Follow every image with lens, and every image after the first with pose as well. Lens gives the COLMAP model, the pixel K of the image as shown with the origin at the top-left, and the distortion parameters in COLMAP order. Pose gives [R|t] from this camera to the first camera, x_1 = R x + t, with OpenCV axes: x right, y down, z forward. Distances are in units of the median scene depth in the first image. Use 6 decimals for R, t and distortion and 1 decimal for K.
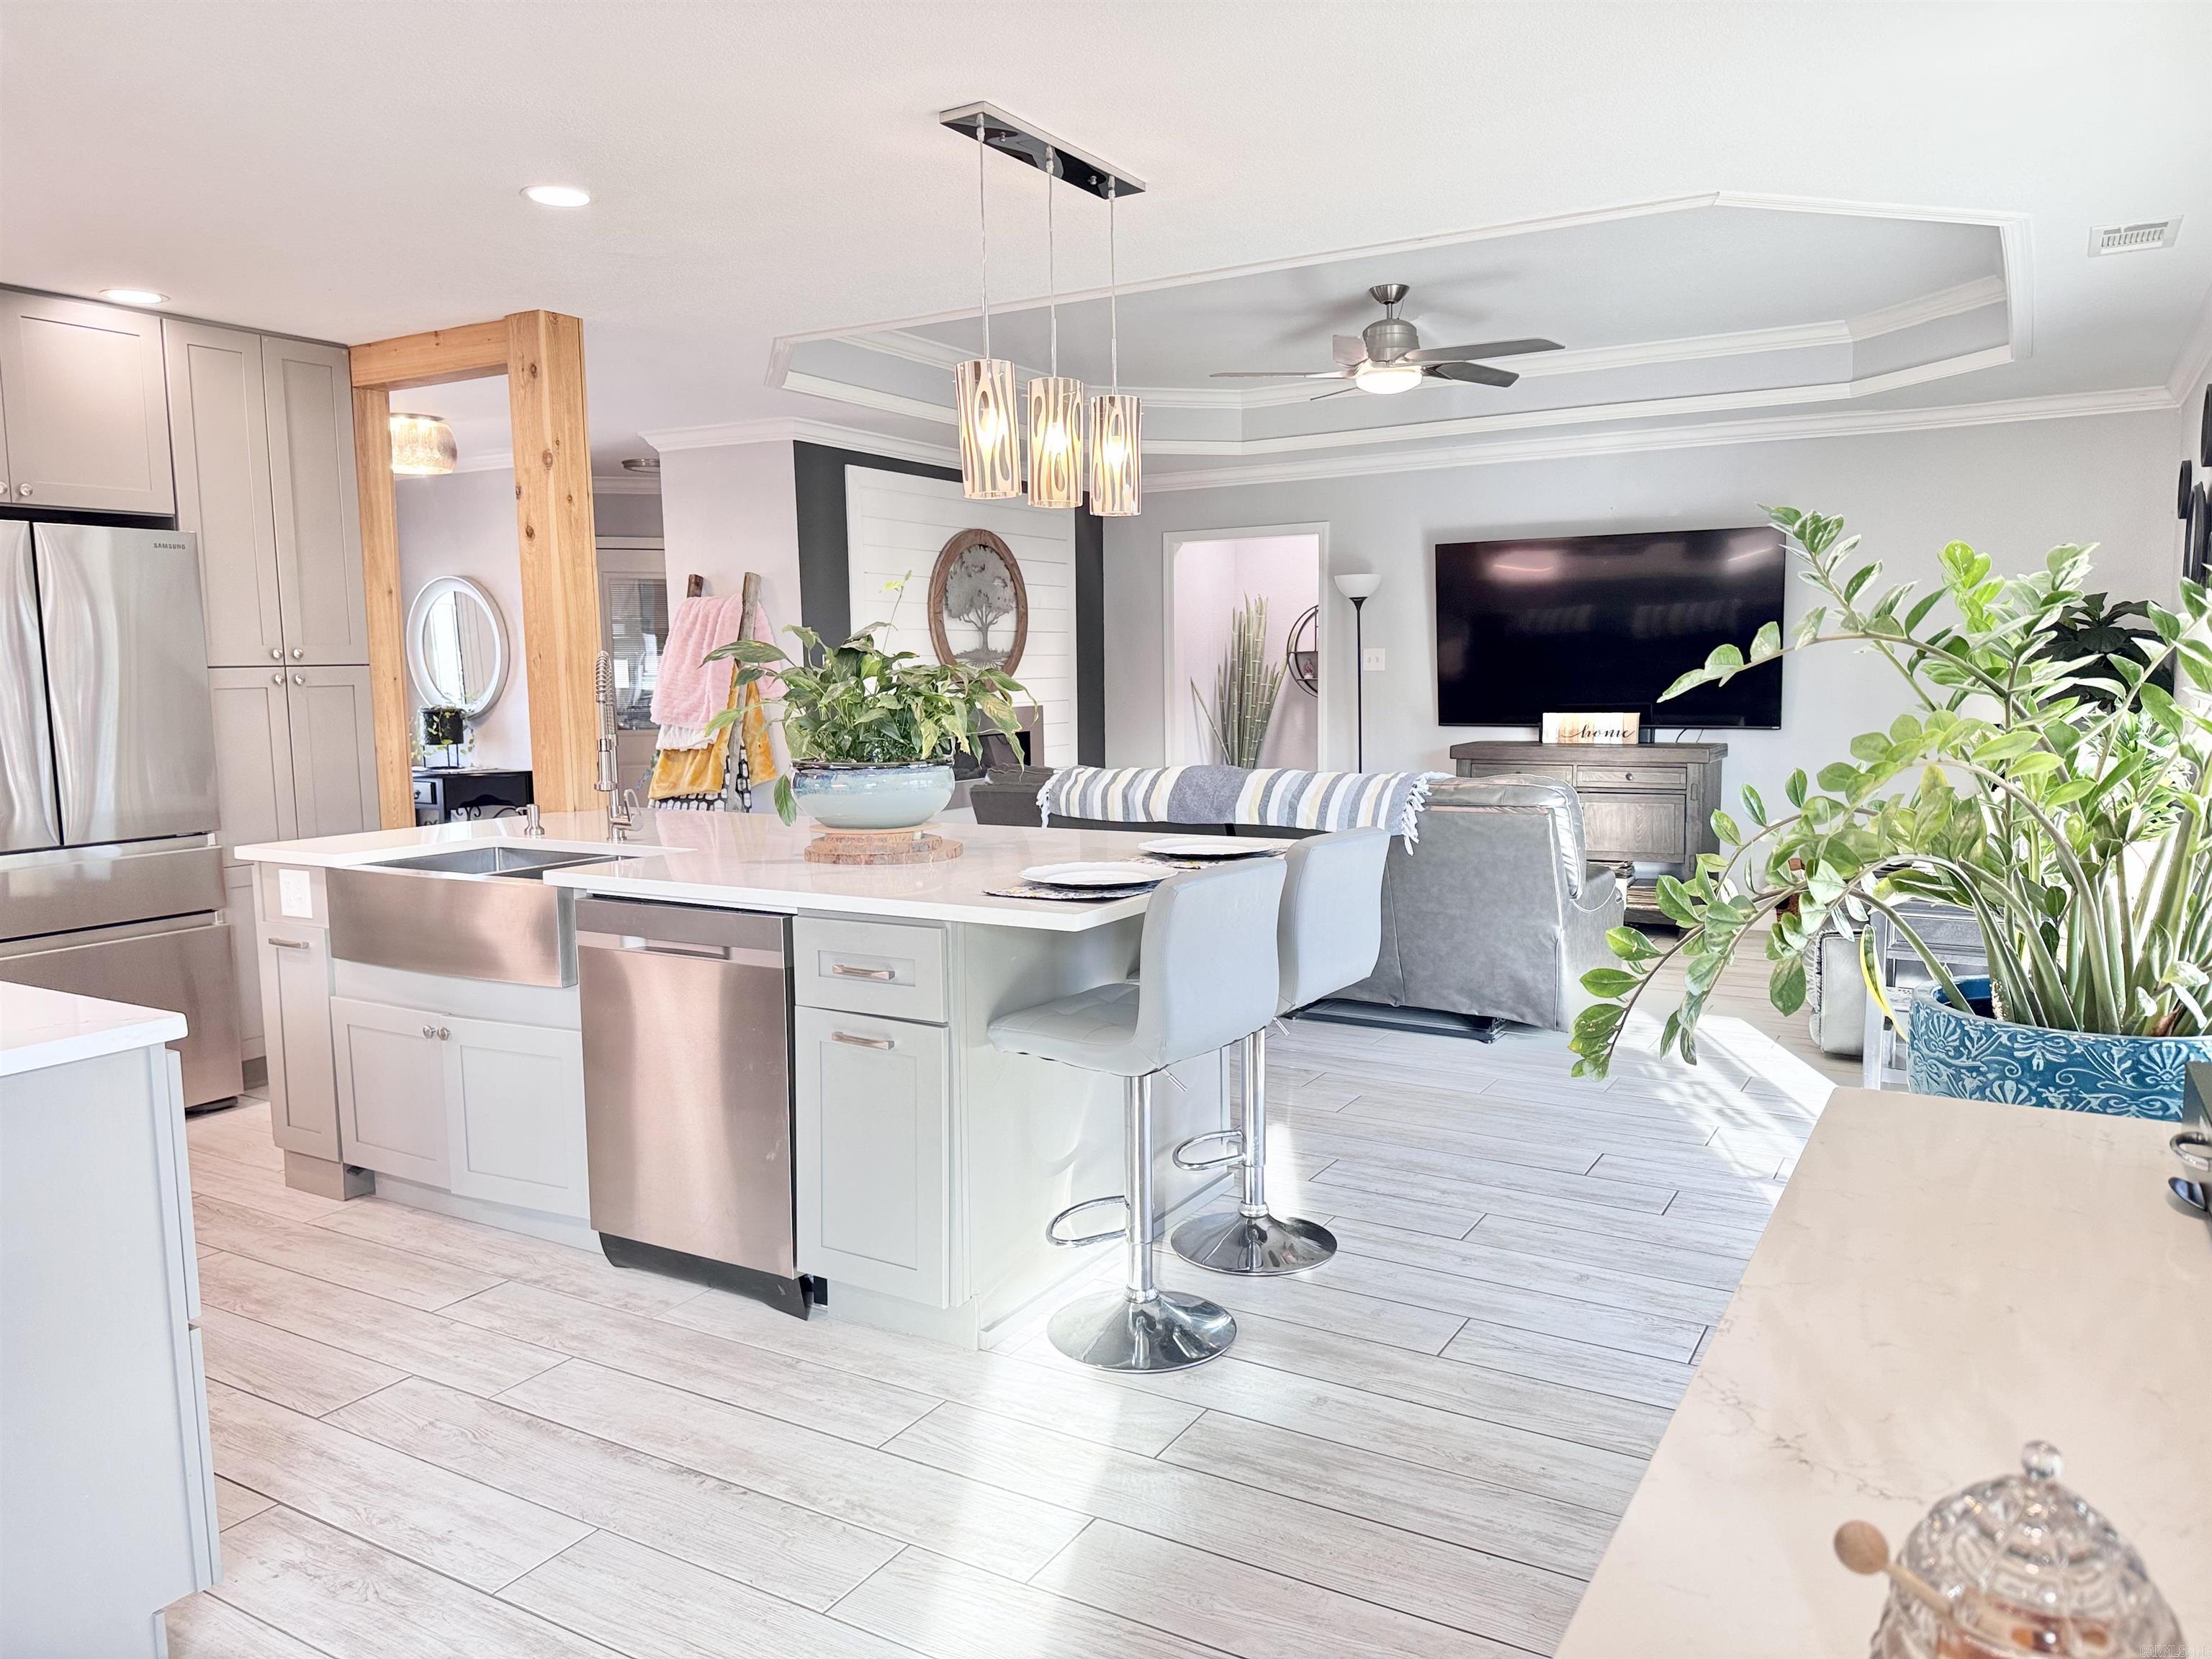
lens RADIAL K [[1548.9, 0, 1121.9], [0, 1548.9, 835.1], [0, 0, 1]] dist [0.063947, -0.076137]
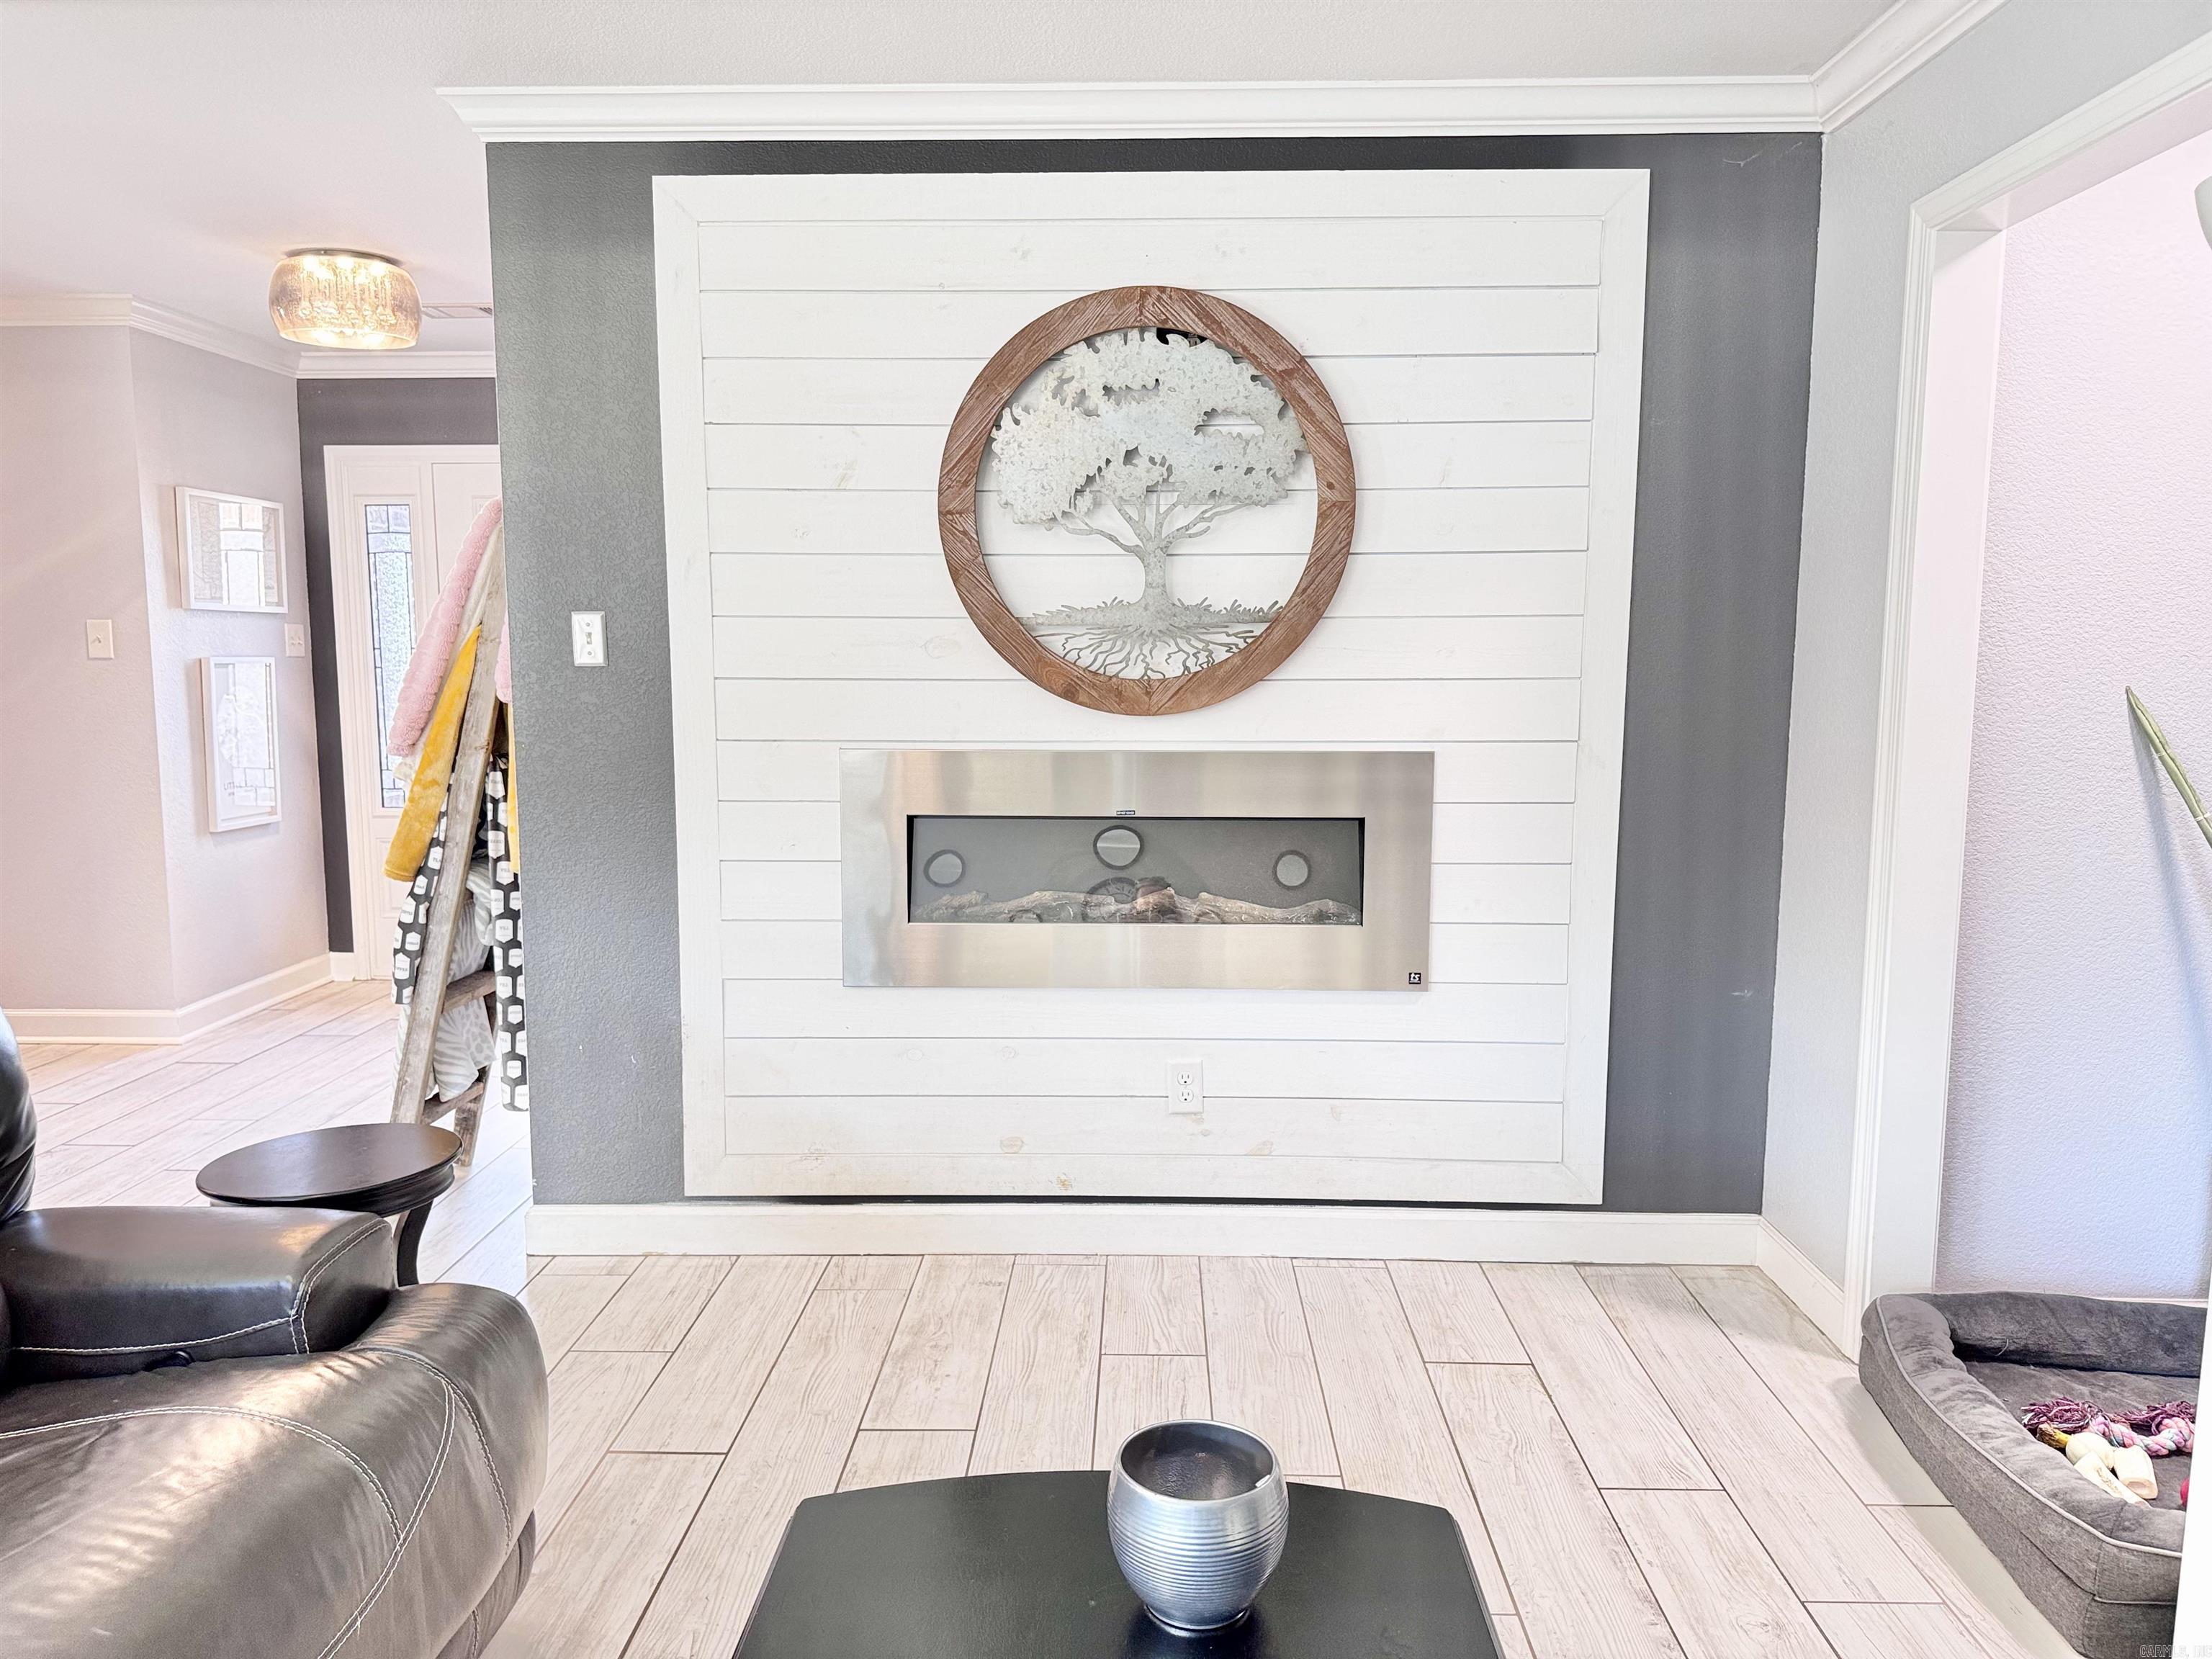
lens RADIAL K [[1548.9, 0, 1098.6], [0, 1548.9, 845.4], [0, 0, 1]] dist [0.063947, -0.076137]
pose [[0.484603, 0.129583, -0.865083, 0.292049], [-0.105075, 0.990429, 0.089498, -0.107561], [0.868401, 0.047528, 0.493580, 0.924284]]
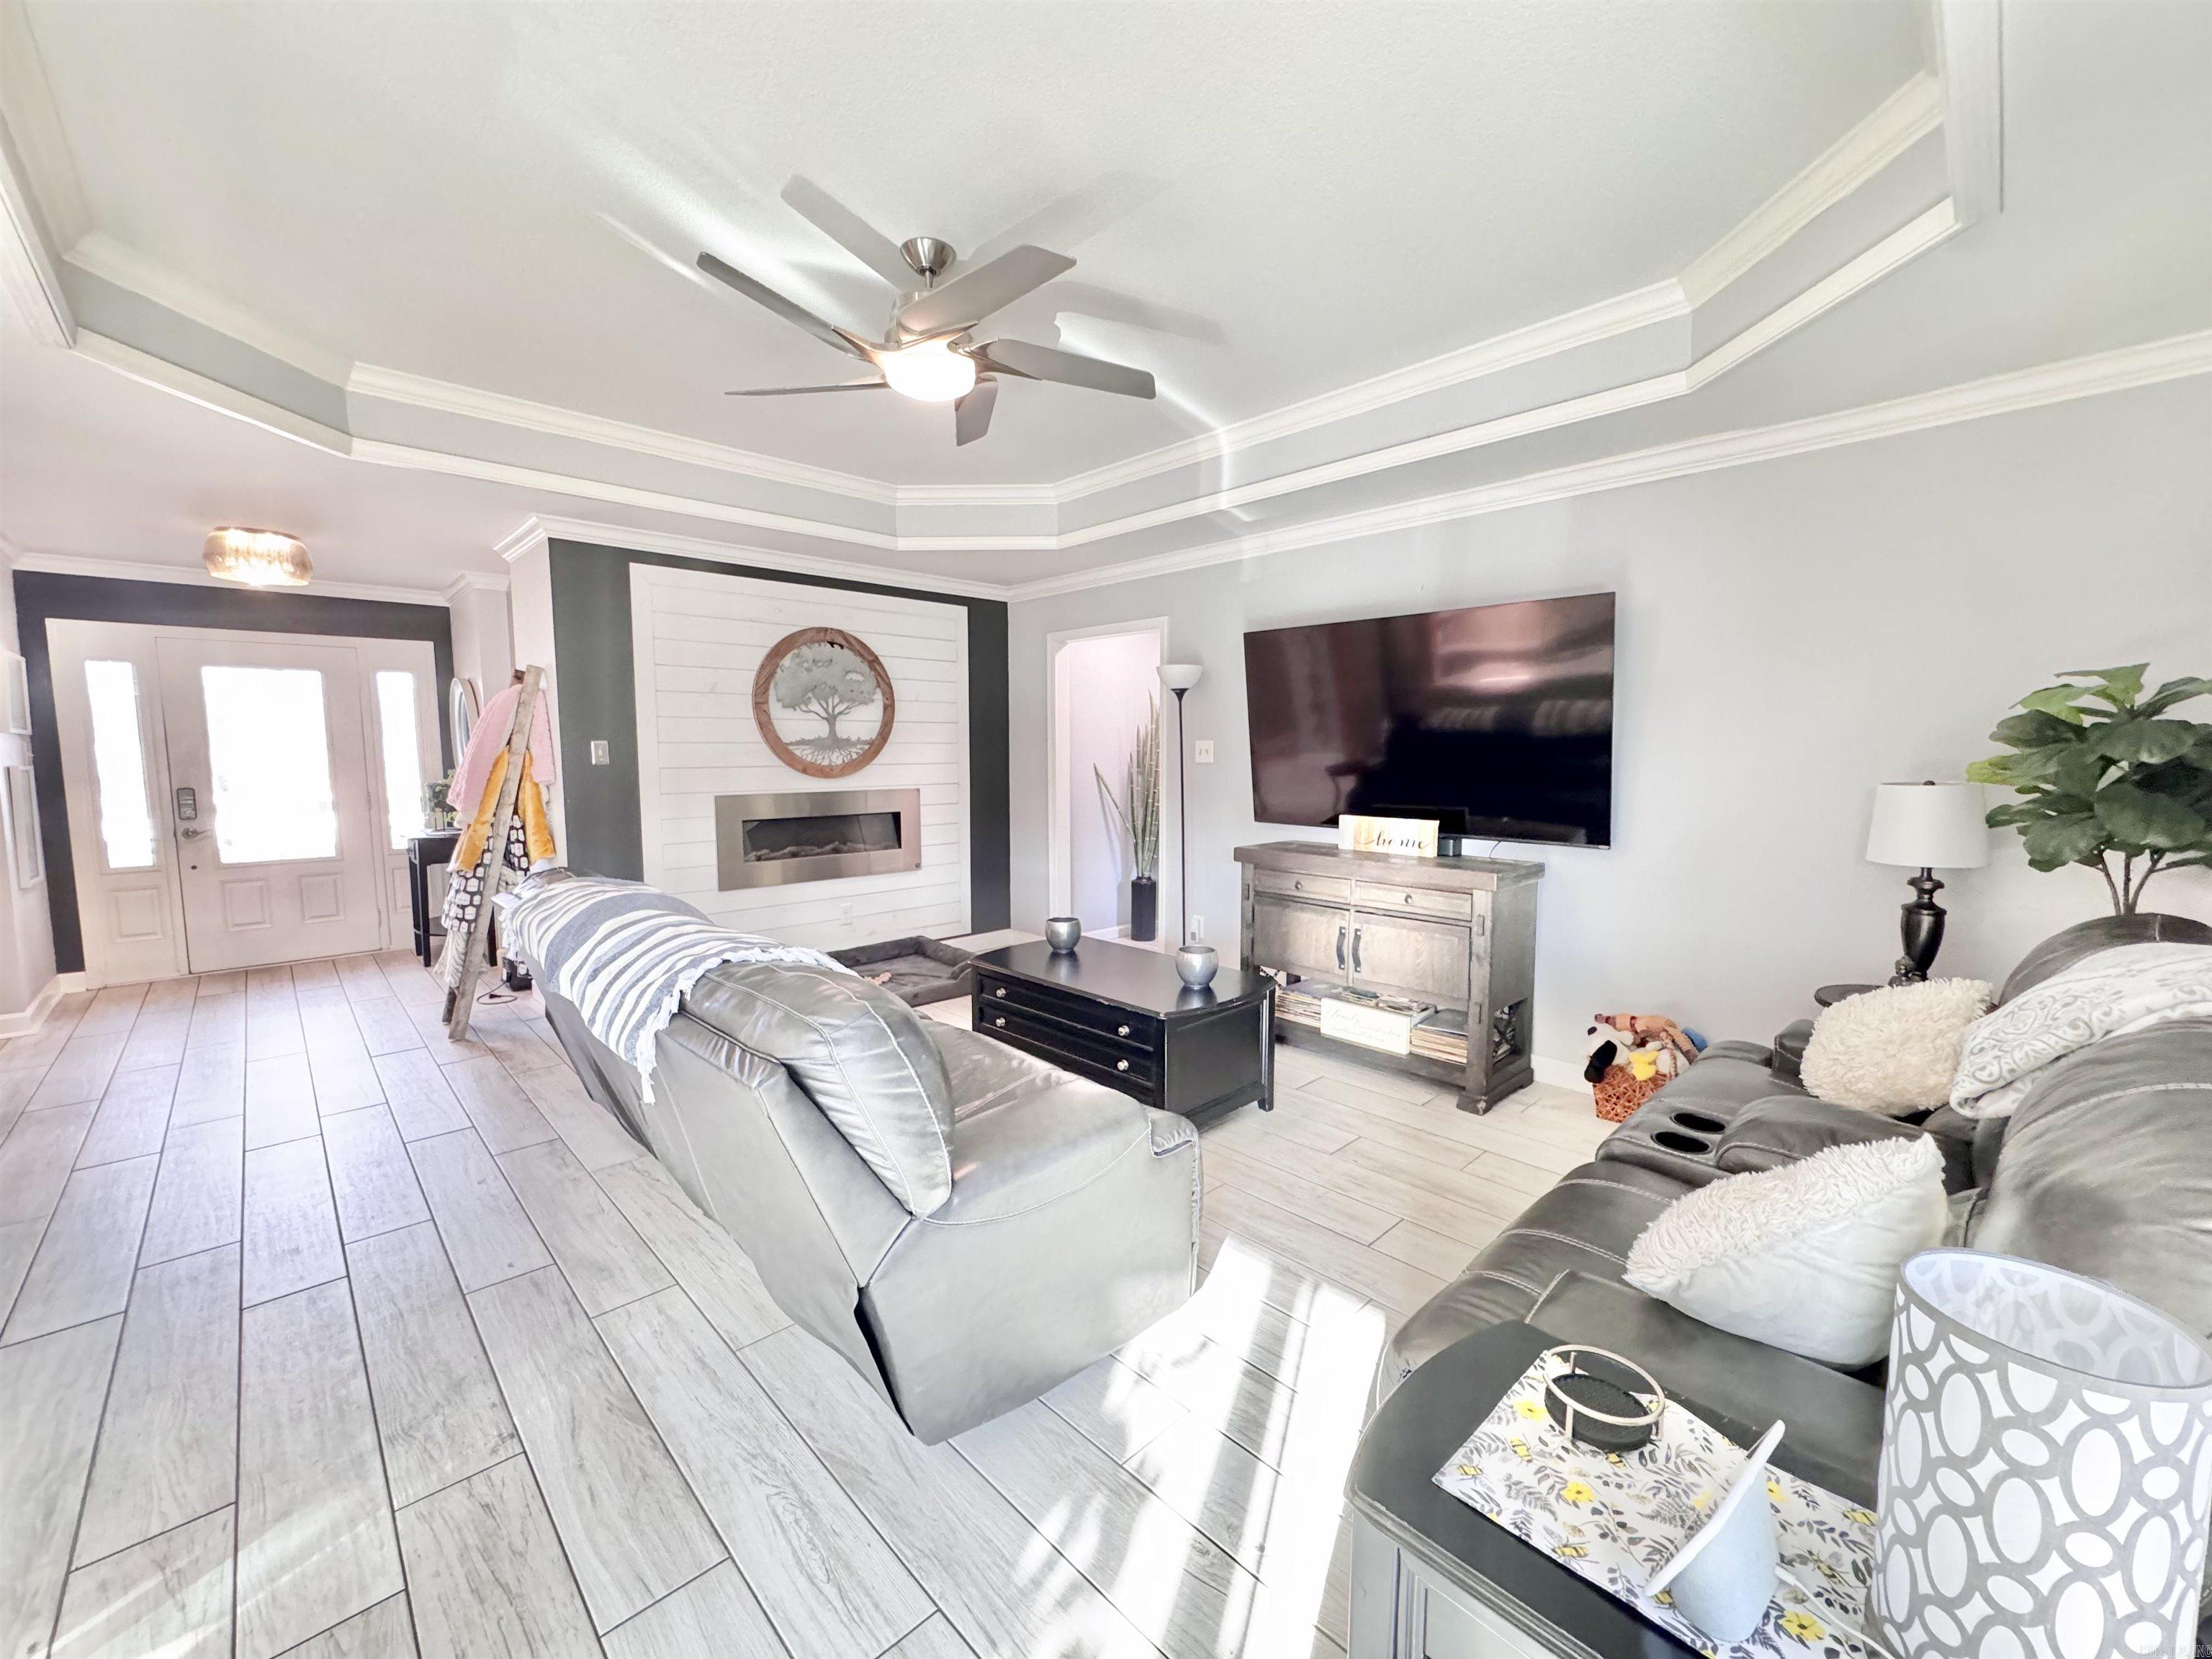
lens RADIAL K [[884.4, 0, 1113.8], [0, 884.4, 828.3], [0, 0, 1]] dist [-0.005719, 0.001087]
pose [[0.964174, 0.035810, -0.262841, 0.309817], [-0.040340, 0.999116, -0.011858, -0.065850], [0.262184, 0.022036, 0.964766, 0.526751]]
